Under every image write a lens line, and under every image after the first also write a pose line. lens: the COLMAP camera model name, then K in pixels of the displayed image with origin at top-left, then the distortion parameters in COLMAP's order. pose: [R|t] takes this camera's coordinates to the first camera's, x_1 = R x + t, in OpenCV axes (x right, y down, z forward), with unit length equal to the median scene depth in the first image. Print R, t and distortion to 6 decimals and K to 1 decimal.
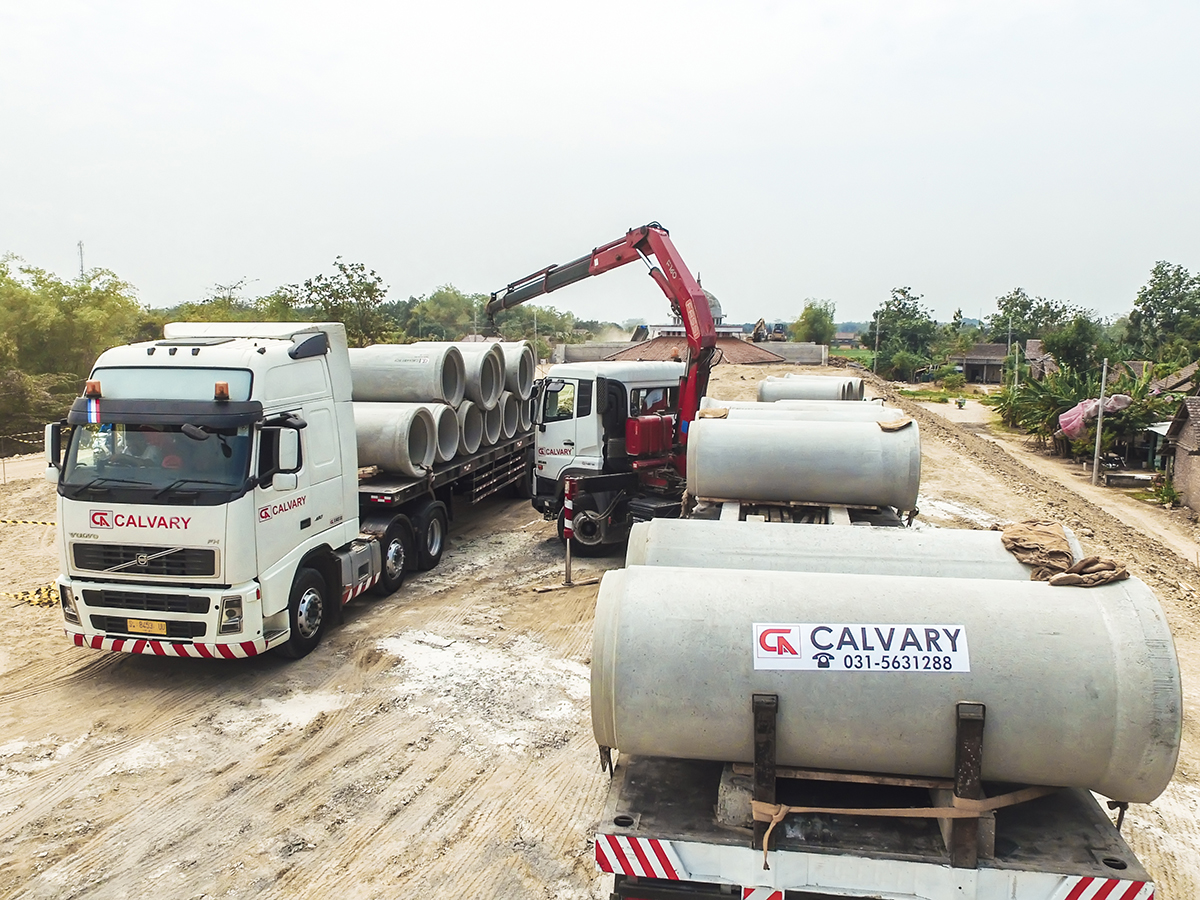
lens RADIAL K [[931.1, 0, 611.5], [0, 931.1, 448.4], [0, 0, 1]] dist [-0.004977, -0.002337]
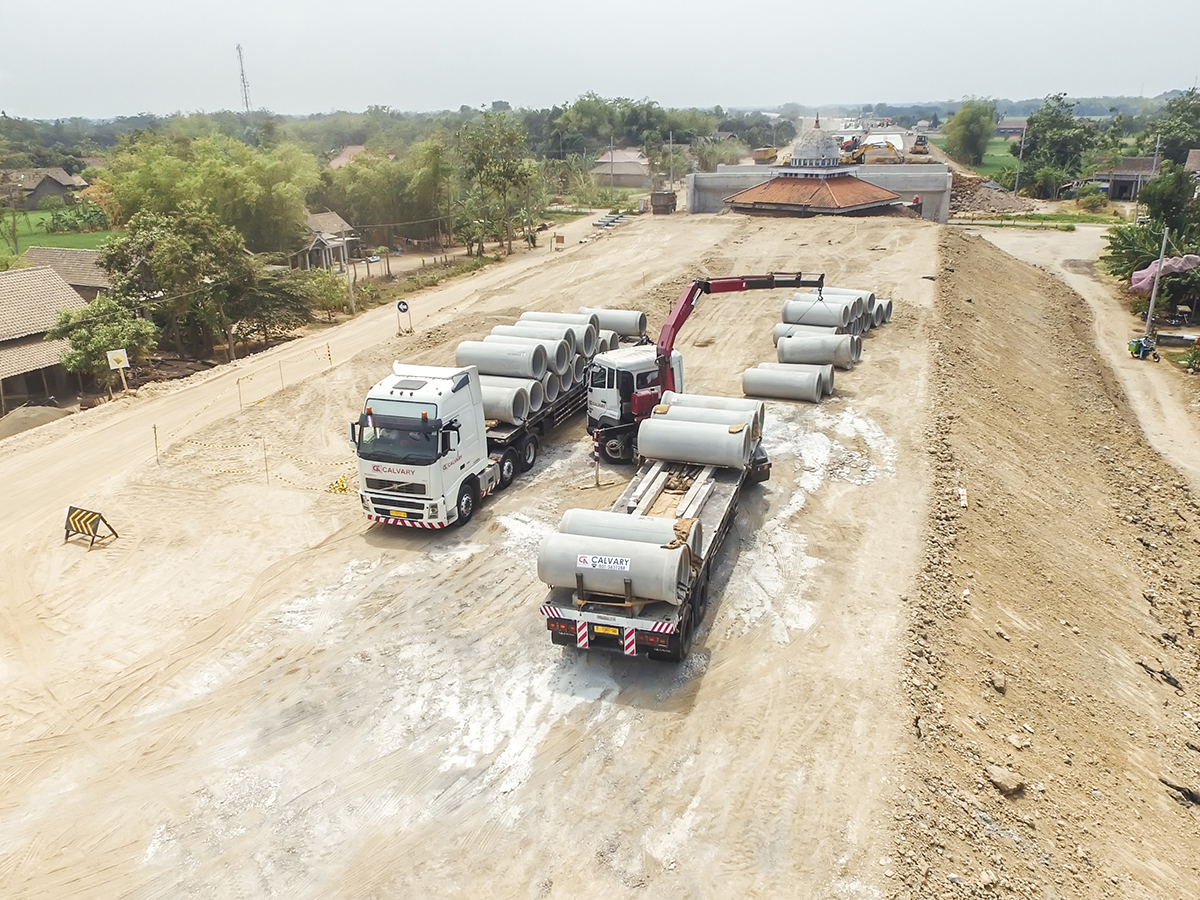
lens RADIAL K [[931.1, 0, 611.5], [0, 931.1, 448.4], [0, 0, 1]] dist [-0.004977, -0.002337]
pose [[0.987264, 0.027492, -0.156698, 0.374443], [0.006997, 0.976500, 0.215406, -0.451307], [0.158938, -0.213759, 0.963870, -1.089324]]
